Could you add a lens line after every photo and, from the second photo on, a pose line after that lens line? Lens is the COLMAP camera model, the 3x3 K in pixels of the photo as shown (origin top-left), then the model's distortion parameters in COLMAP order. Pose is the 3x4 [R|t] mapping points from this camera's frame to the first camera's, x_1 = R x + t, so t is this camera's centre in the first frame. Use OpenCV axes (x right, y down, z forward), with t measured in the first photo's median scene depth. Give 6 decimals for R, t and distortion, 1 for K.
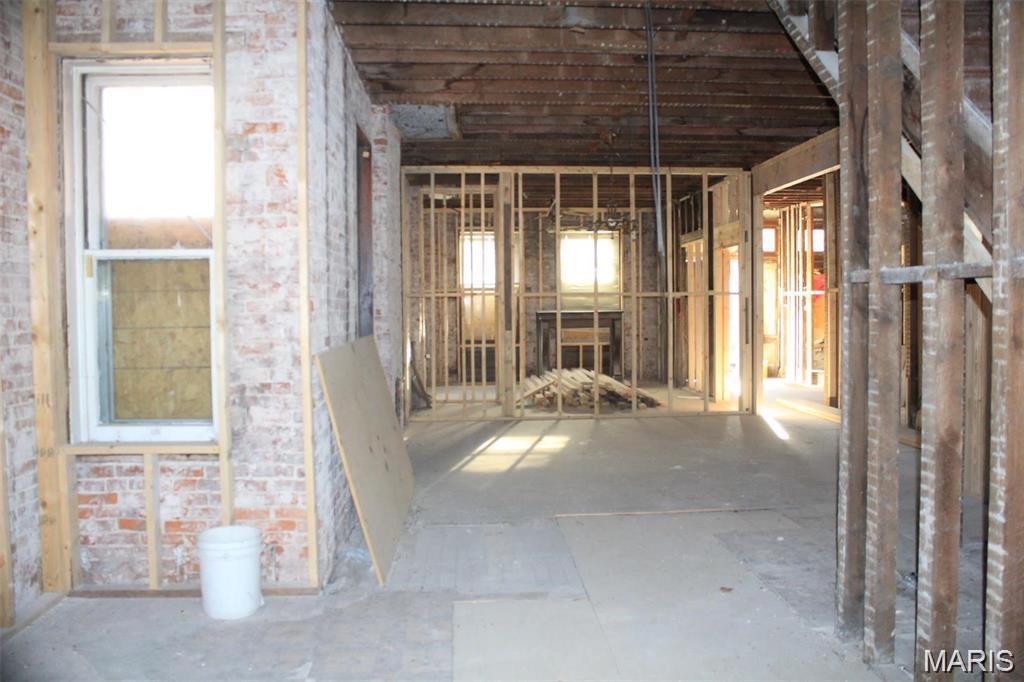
lens RADIAL K [[862.9, 0, 513.6], [0, 862.9, 343.0], [0, 0, 1]] dist [-0.147791, 0.125747]
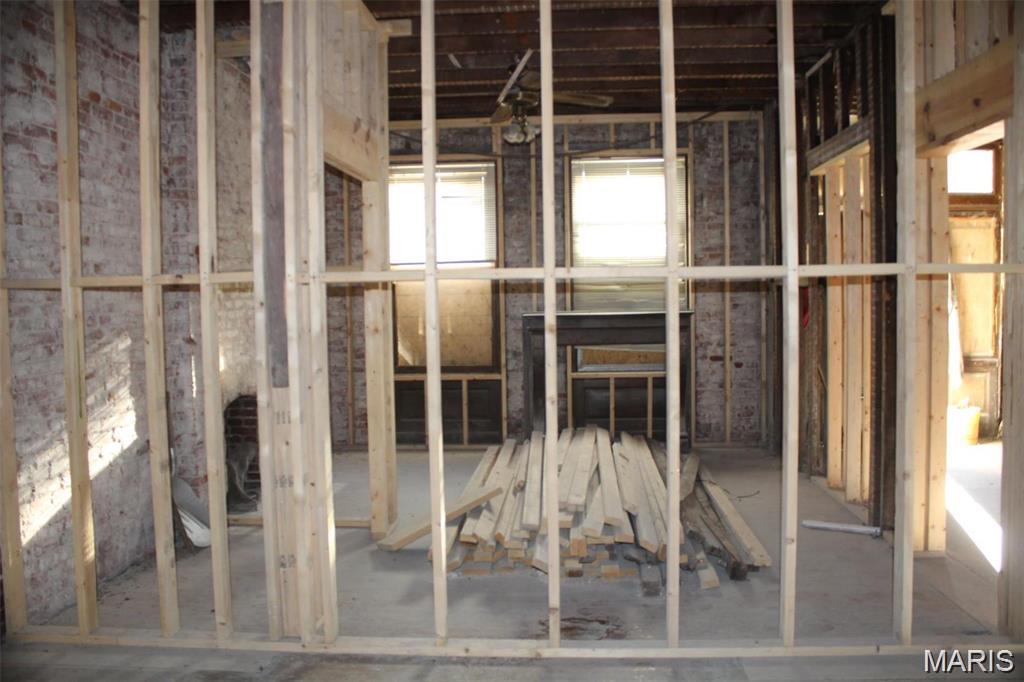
lens RADIAL K [[862.9, 0, 509.7], [0, 862.9, 344.1], [0, 0, 1]] dist [-0.147791, 0.125747]
pose [[0.991589, 0.000443, -0.129428, 0.084587], [0.001092, 0.999930, 0.011793, -0.023736], [0.129424, -0.011835, 0.991519, 0.474284]]
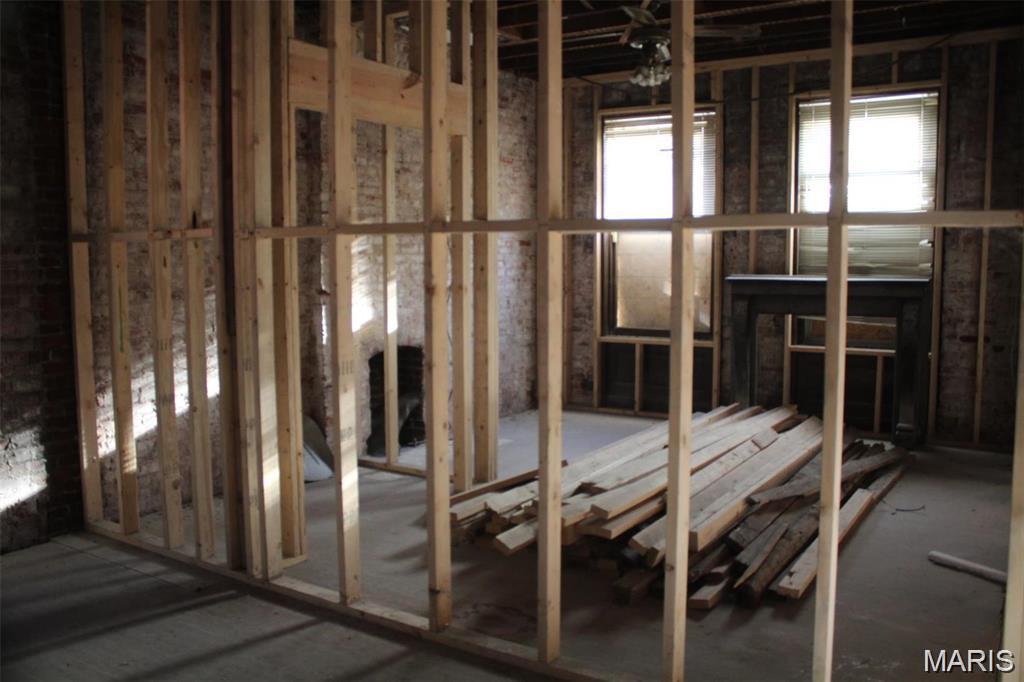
lens RADIAL K [[862.9, 0, 508.5], [0, 862.9, 340.6], [0, 0, 1]] dist [-0.147791, 0.125747]
pose [[0.810057, 0.063493, -0.582904, 0.198092], [-0.033698, 0.997518, 0.061825, -0.025804], [0.585383, -0.030440, 0.810185, 0.538837]]
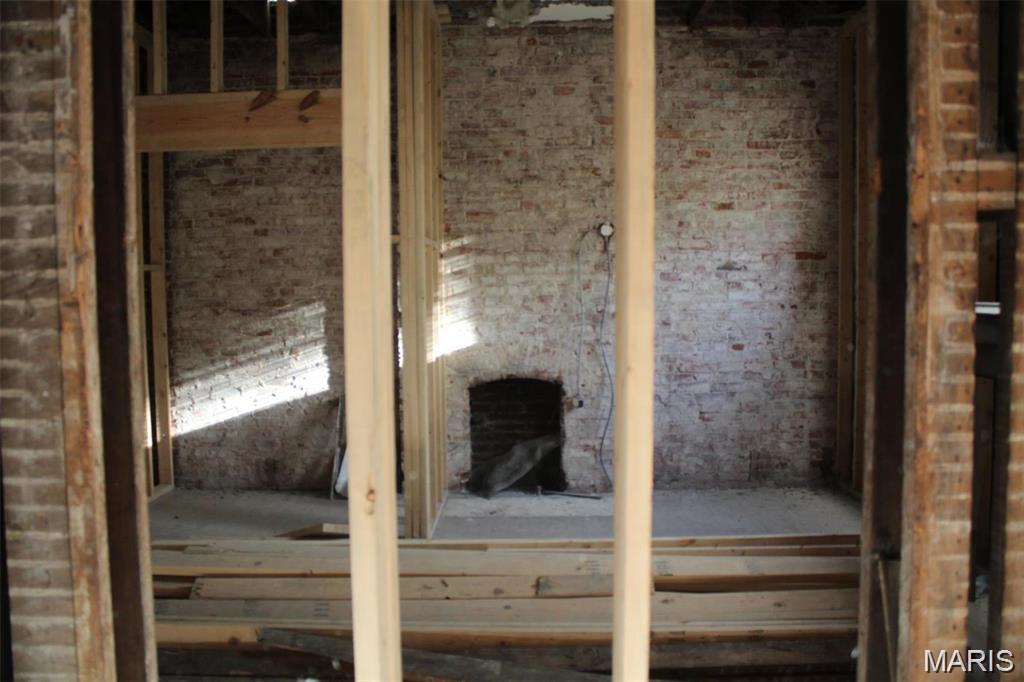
lens RADIAL K [[862.9, 0, 516.4], [0, 862.9, 341.4], [0, 0, 1]] dist [-0.147791, 0.125747]
pose [[-0.073996, 0.076054, -0.994354, 0.279217], [-0.034443, 0.996298, 0.078766, -0.040273], [0.996664, 0.040077, -0.071103, 0.870394]]
